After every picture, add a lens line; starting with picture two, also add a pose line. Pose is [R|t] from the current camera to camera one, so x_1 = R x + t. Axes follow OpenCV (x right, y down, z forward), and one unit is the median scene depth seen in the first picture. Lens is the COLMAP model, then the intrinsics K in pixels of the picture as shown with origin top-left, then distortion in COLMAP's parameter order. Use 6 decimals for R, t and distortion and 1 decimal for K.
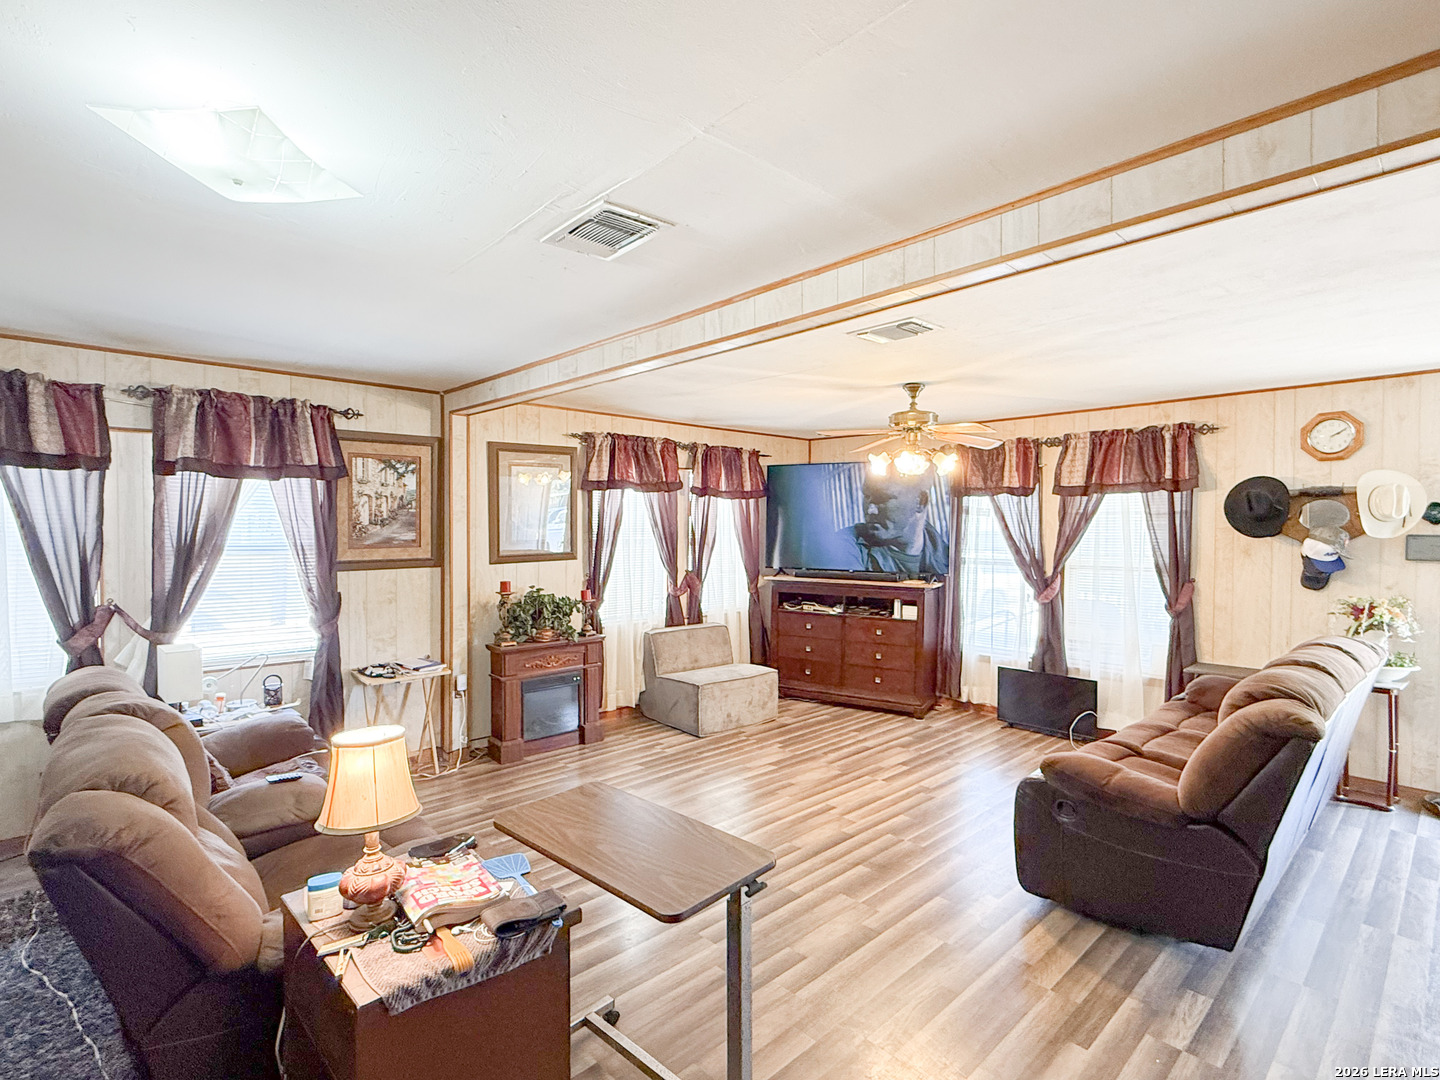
lens RADIAL K [[723.4, 0, 716.5], [0, 723.4, 533.9], [0, 0, 1]] dist [0.001504, -0.000335]
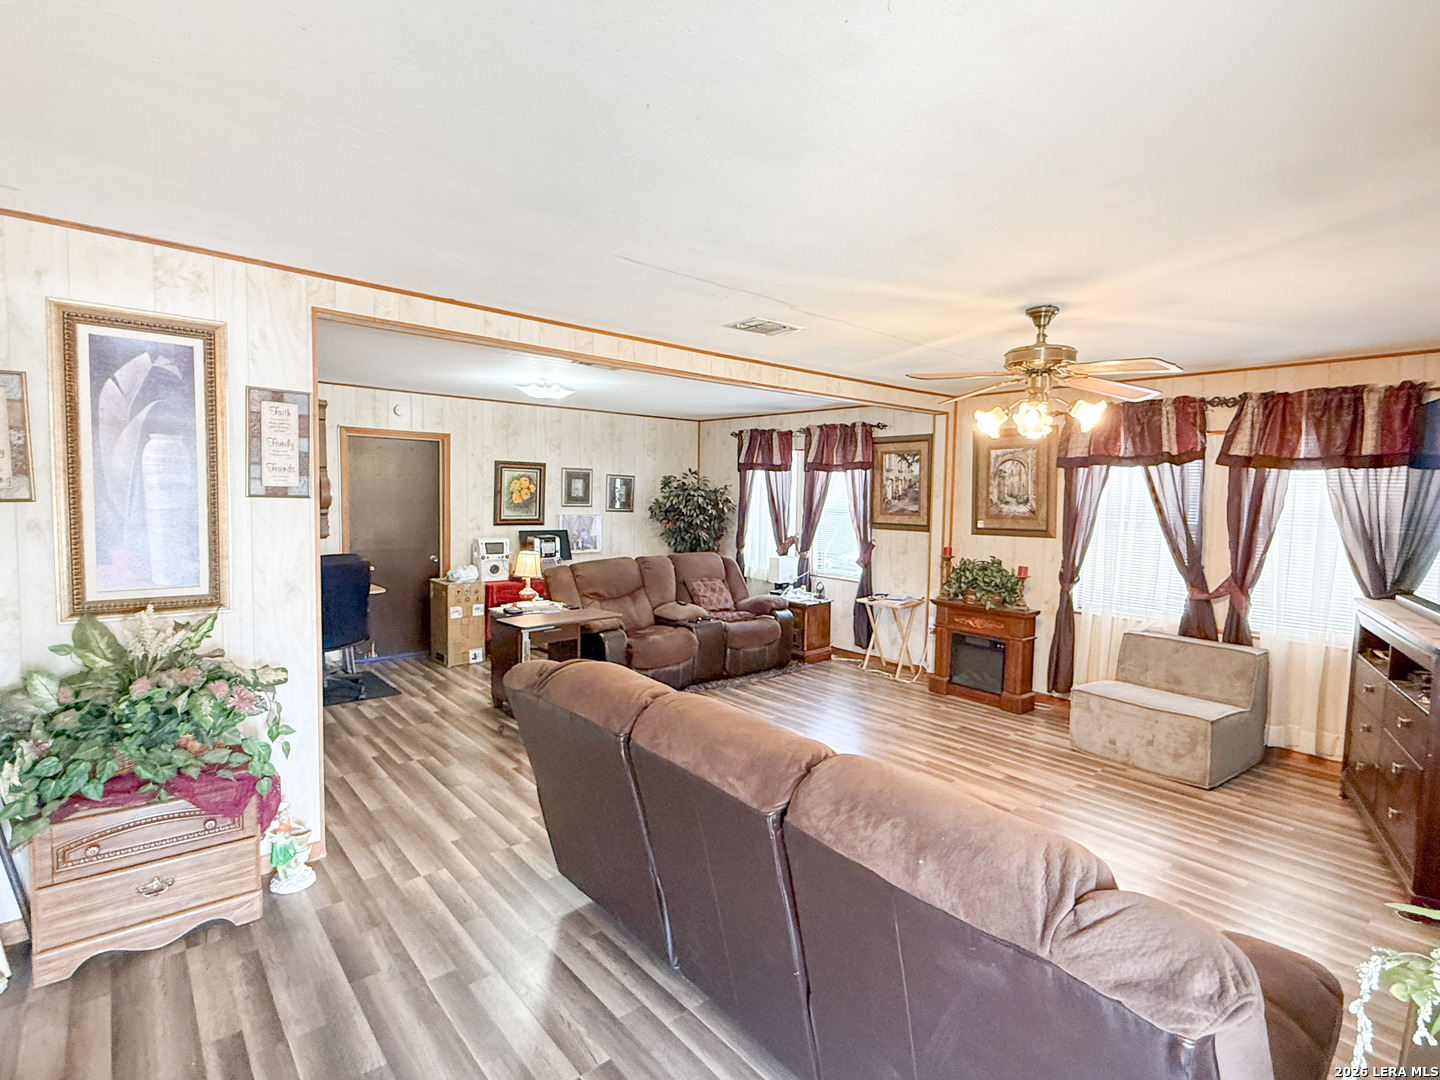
lens RADIAL K [[723.4, 0, 717.3], [0, 723.4, 535.7], [0, 0, 1]] dist [0.001504, -0.000335]
pose [[-0.057971, 0.058425, -0.996607, 0.995577], [-0.033581, 0.997607, 0.060437, -0.015115], [0.997753, 0.036971, -0.055870, 0.714033]]
